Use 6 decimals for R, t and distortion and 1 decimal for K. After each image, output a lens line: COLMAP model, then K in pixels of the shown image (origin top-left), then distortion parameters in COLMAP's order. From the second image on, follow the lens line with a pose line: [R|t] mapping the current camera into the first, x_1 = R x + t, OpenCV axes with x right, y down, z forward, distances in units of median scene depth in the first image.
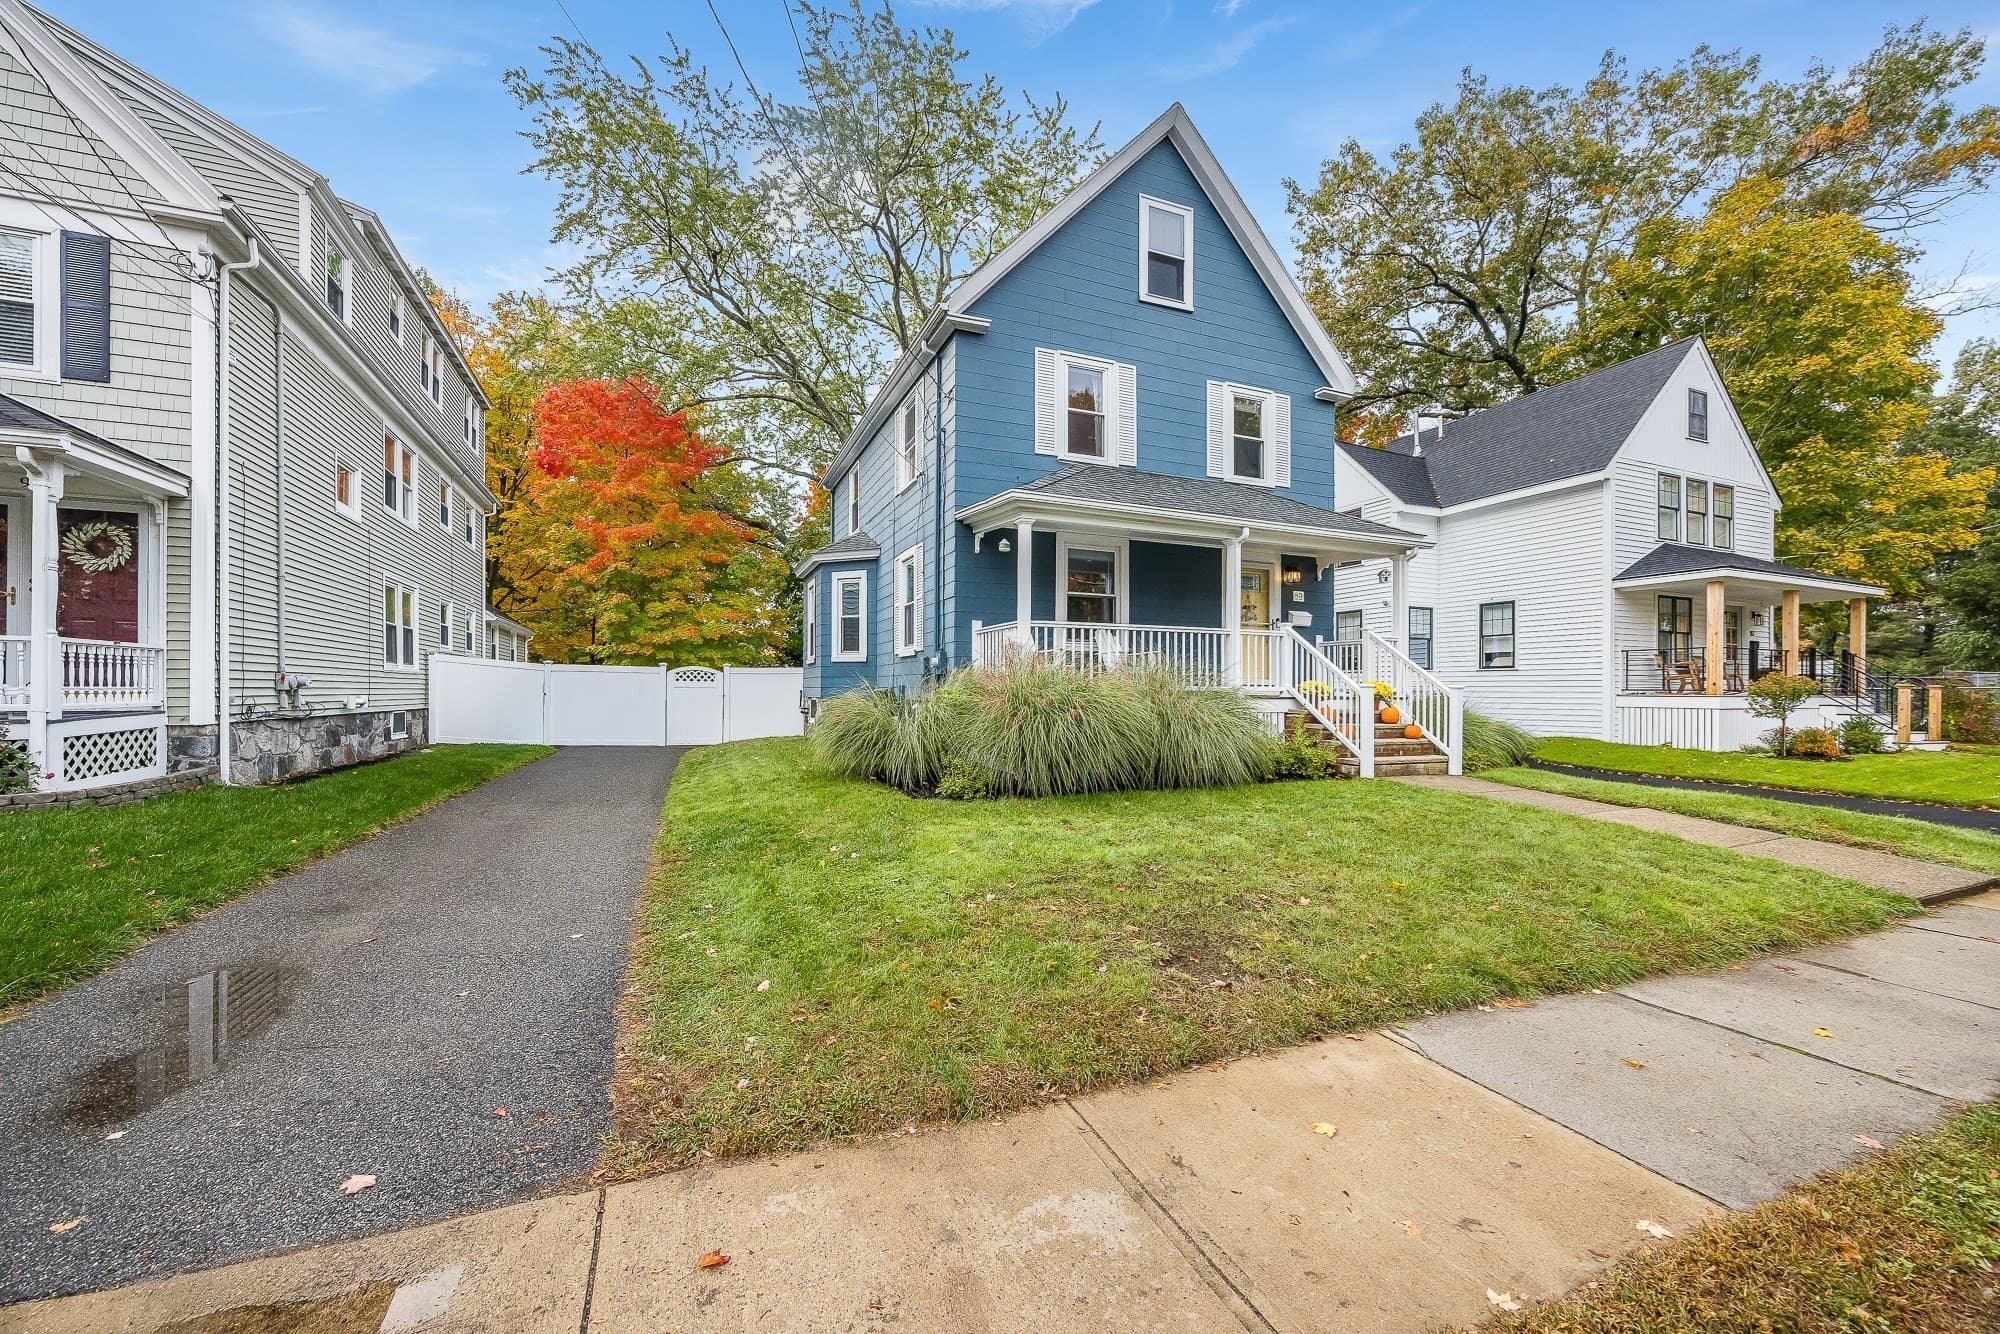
lens RADIAL K [[791.9, 0, 1019.8], [0, 791.9, 700.1], [0, 0, 1]] dist [-0.003469, -0.000033]
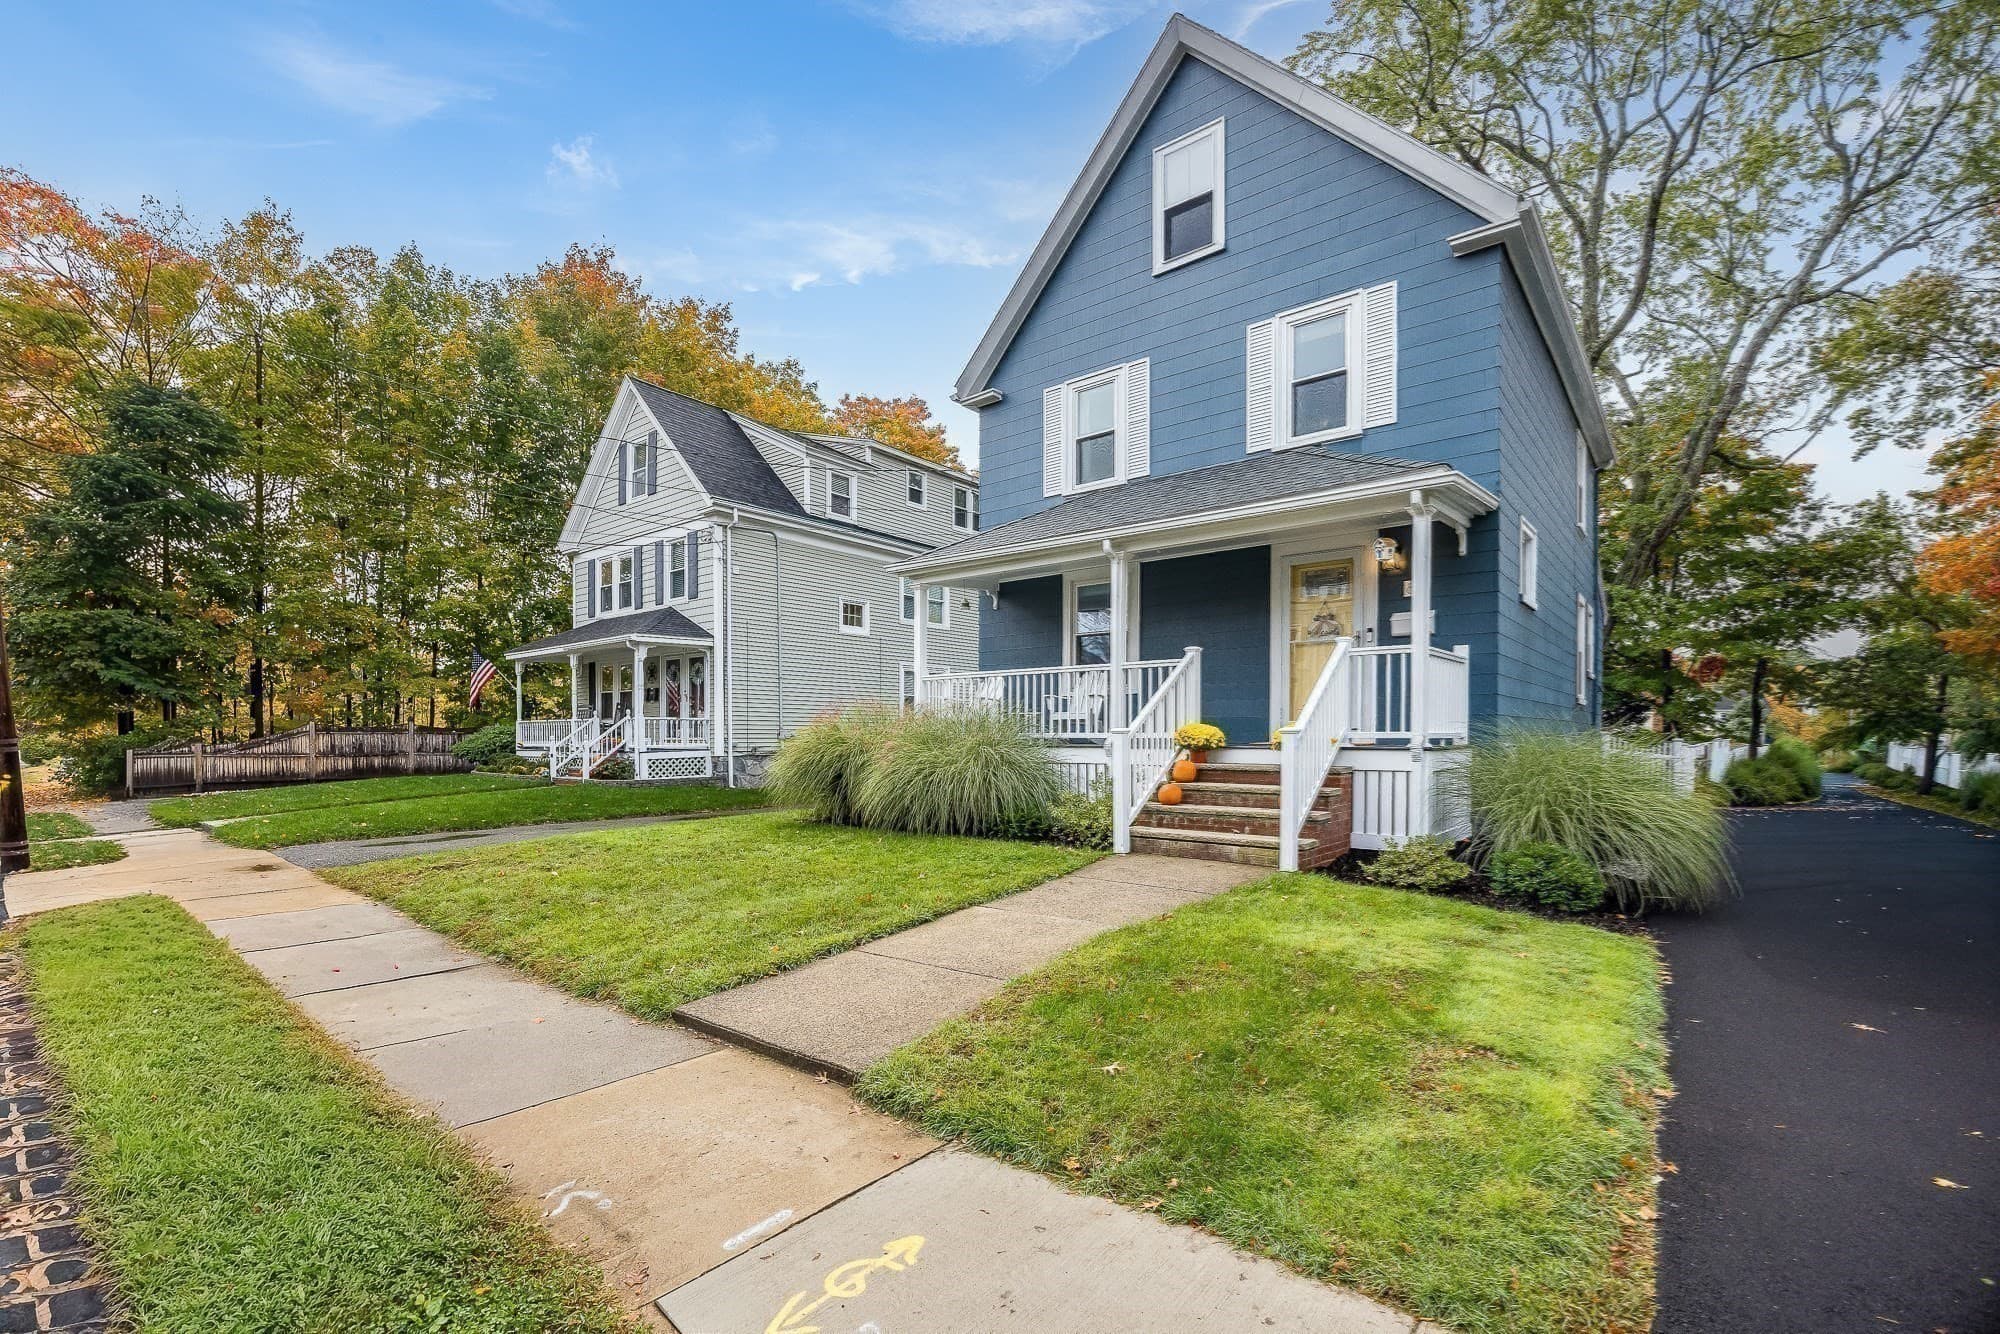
lens RADIAL K [[888.8, 0, 962.2], [0, 888.8, 758.0], [0, 0, 1]] dist [-0.008396, 0.000041]
pose [[0.437844, 0.016910, -0.898892, 0.829999], [-0.008756, 0.999856, 0.014544, -0.001885], [0.899008, 0.001503, 0.437929, 0.360367]]
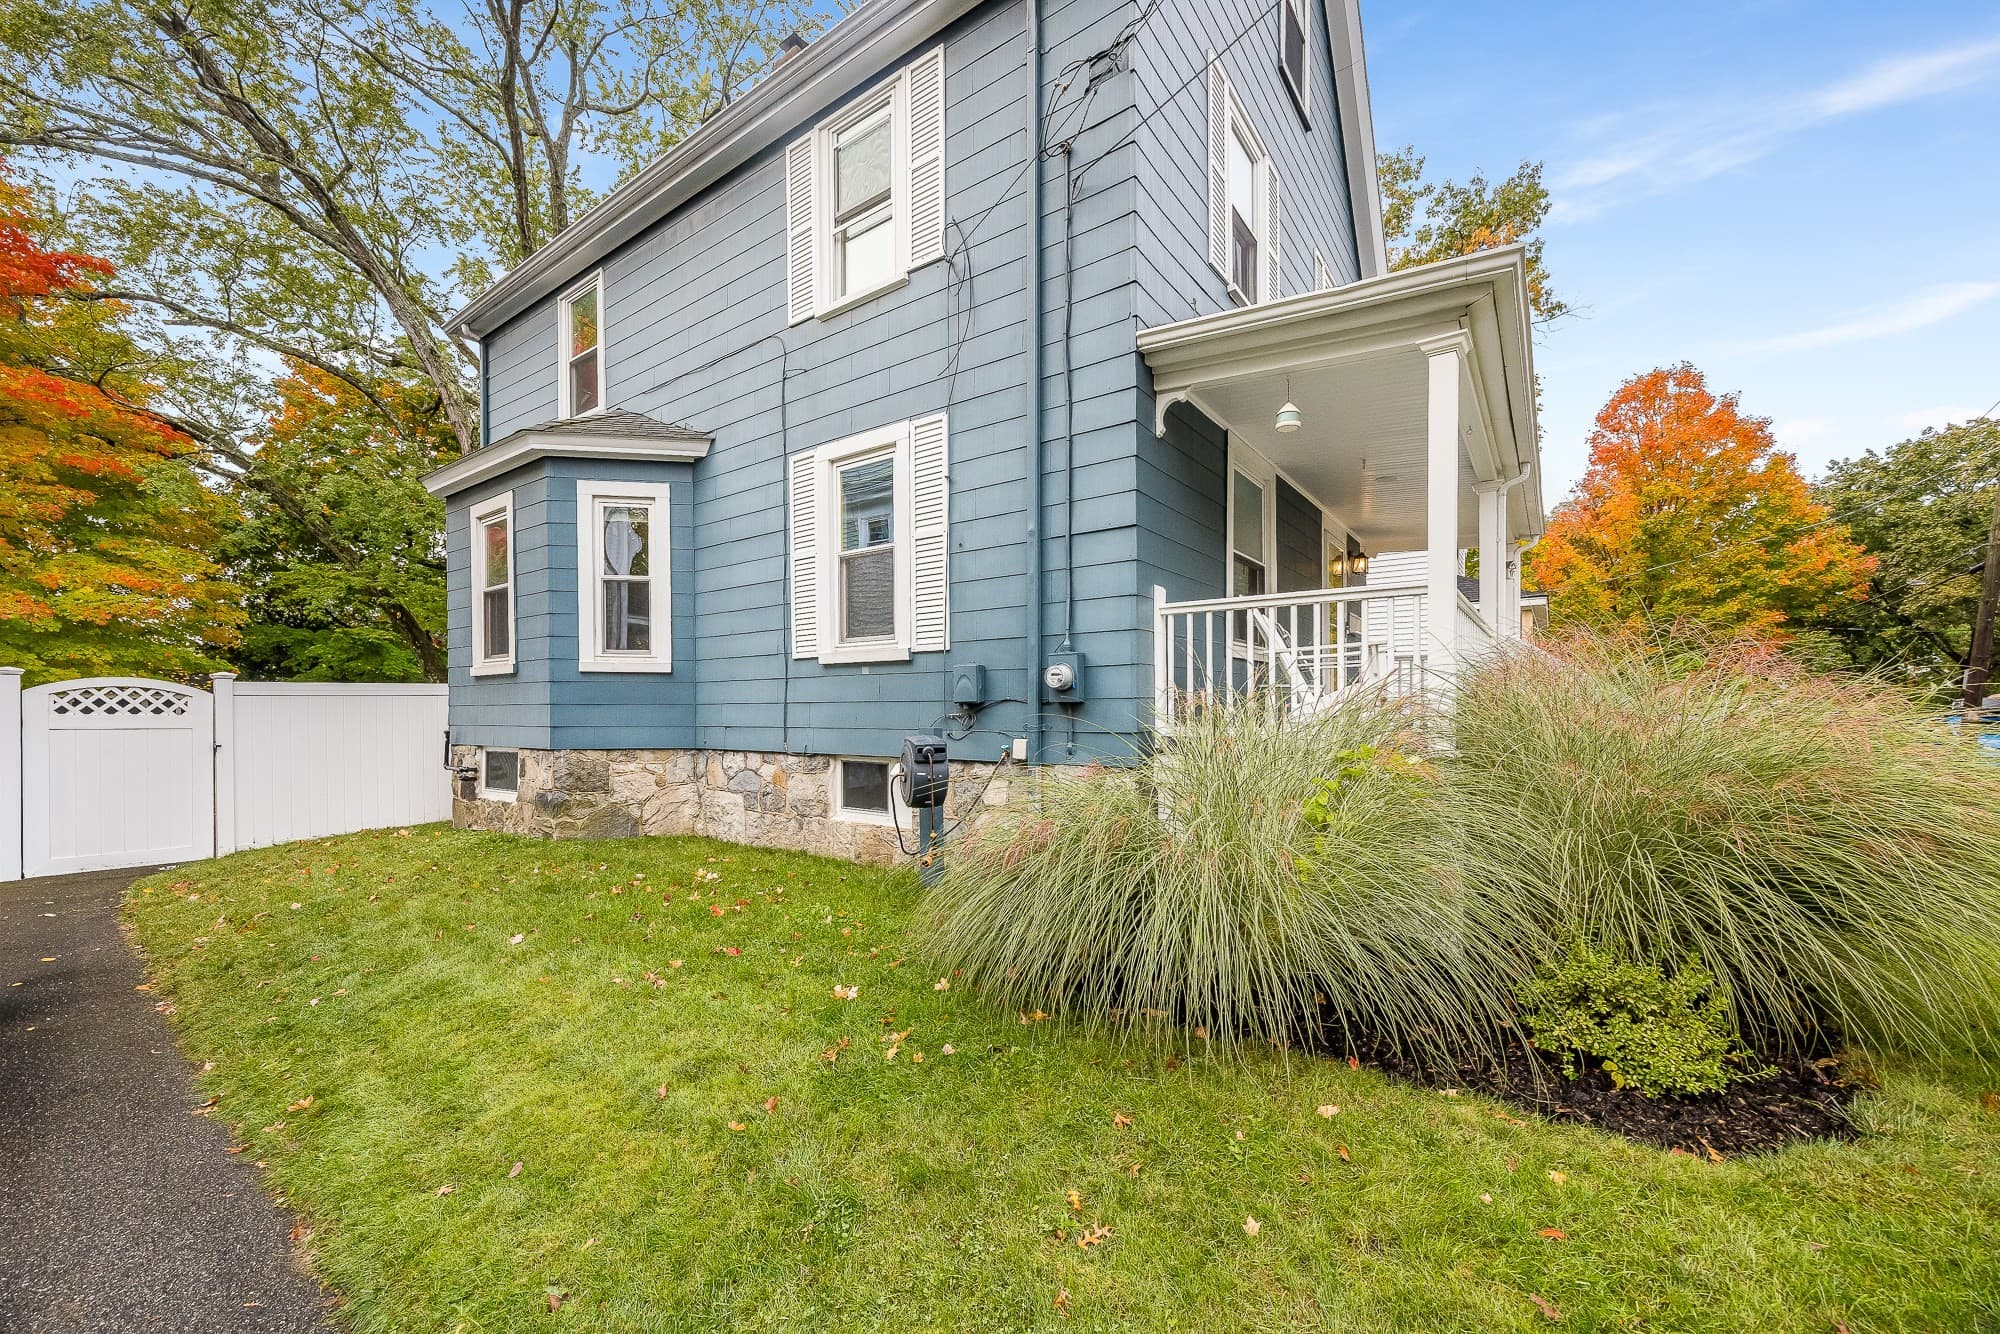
lens RADIAL K [[791.9, 0, 1019.8], [0, 791.9, 700.1], [0, 0, 1]] dist [-0.003469, -0.000033]
pose [[0.853741, 0.000141, 0.520698, -0.292974], [0.011902, 0.999733, -0.019787, -0.021794], [-0.520562, 0.023090, 0.853511, 0.536011]]
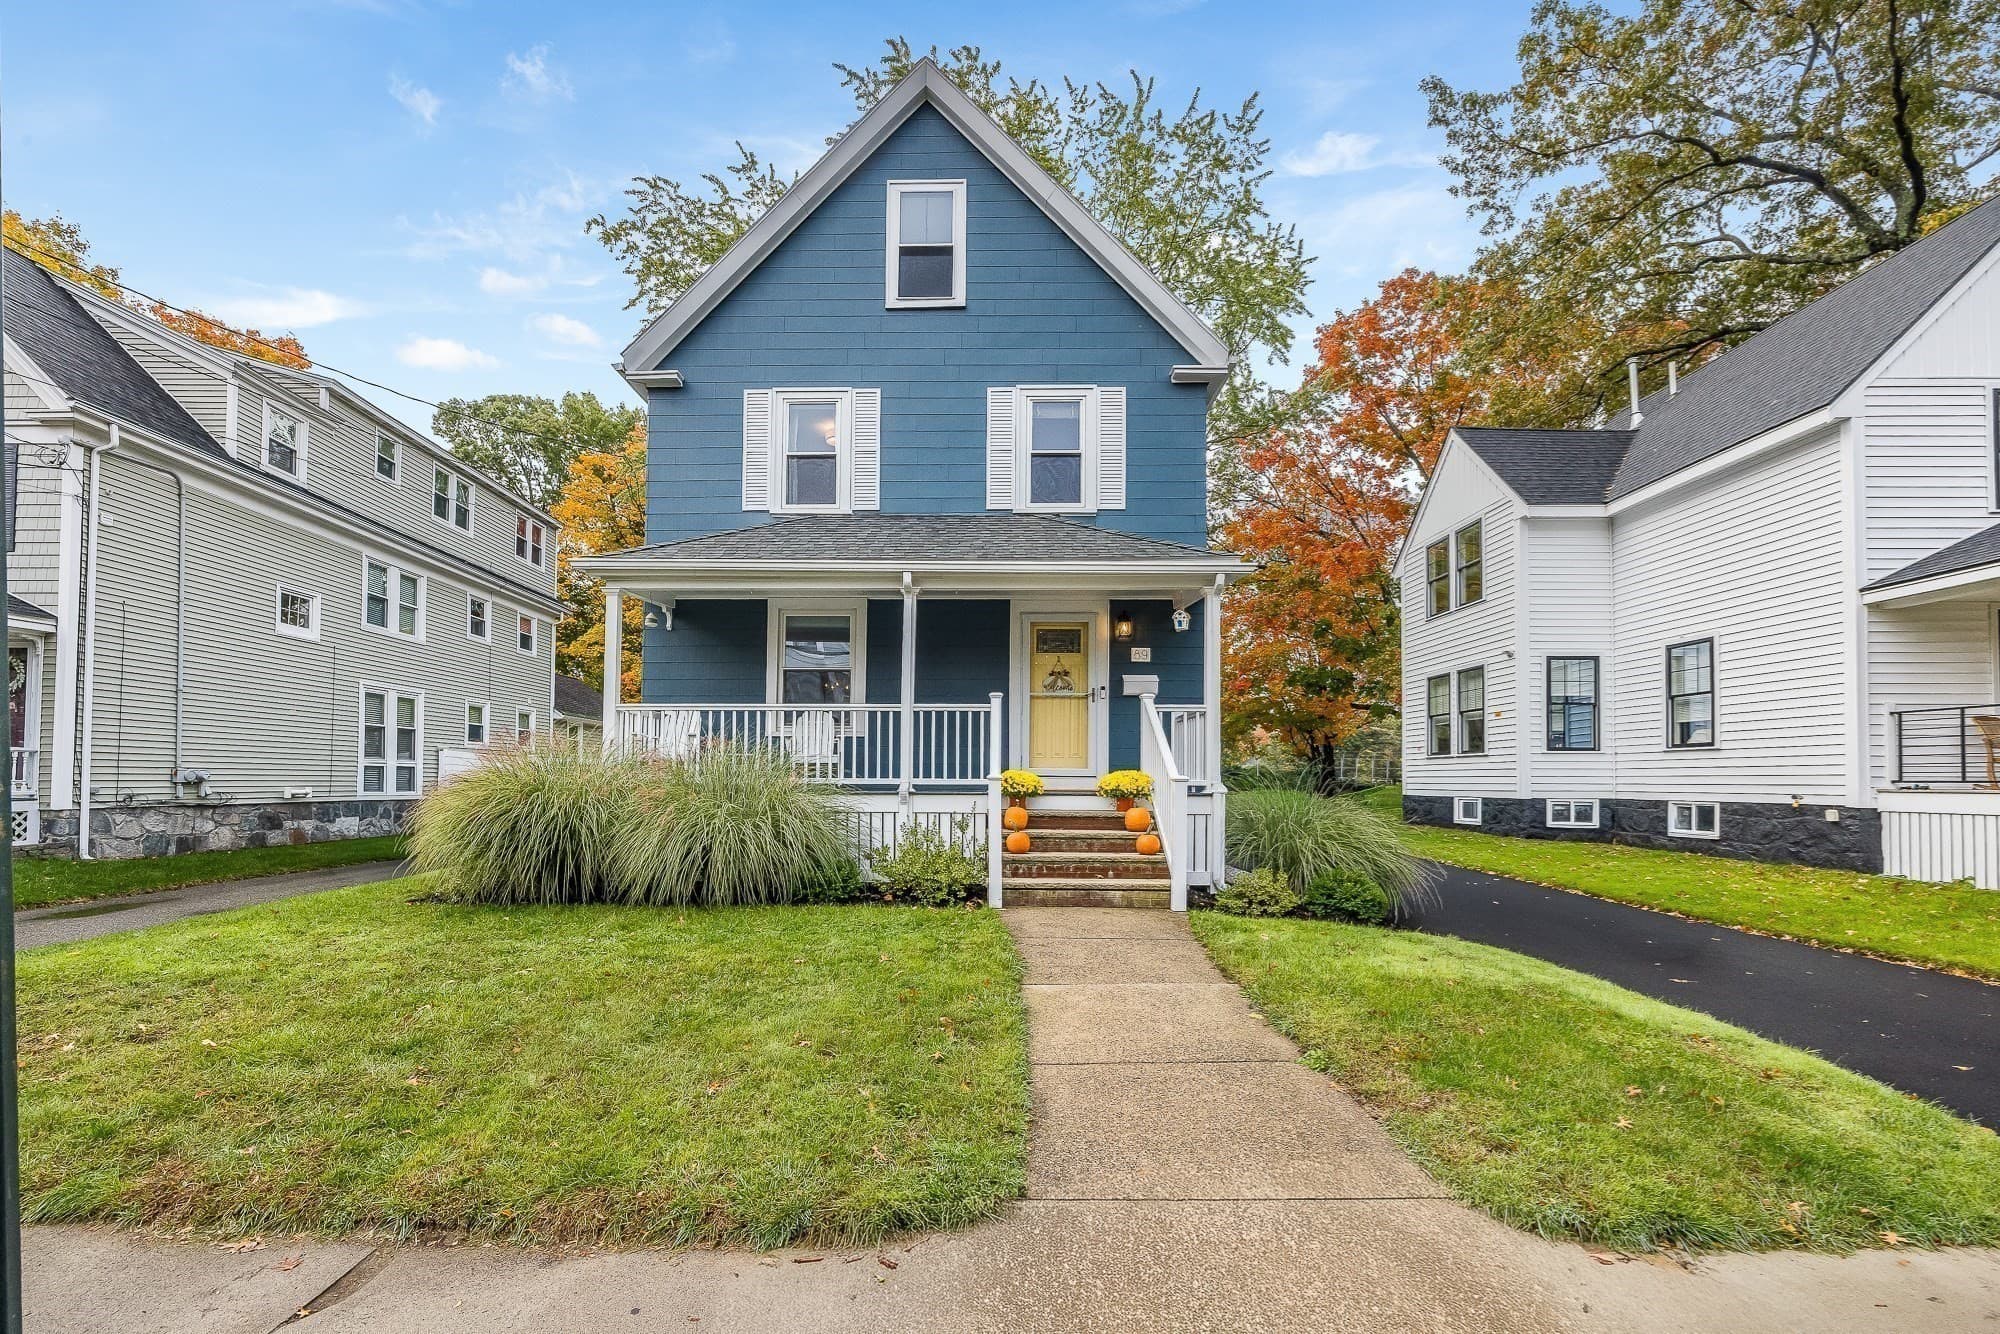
lens RADIAL K [[878.5, 0, 977.7], [0, 878.5, 766.8], [0, 0, 1]] dist [0.000016, -0.000559]
pose [[0.909106, -0.007111, -0.416504, 0.550899], [-0.005384, 0.999570, -0.028819, -0.003193], [0.416530, 0.028442, 0.908677, 0.200382]]
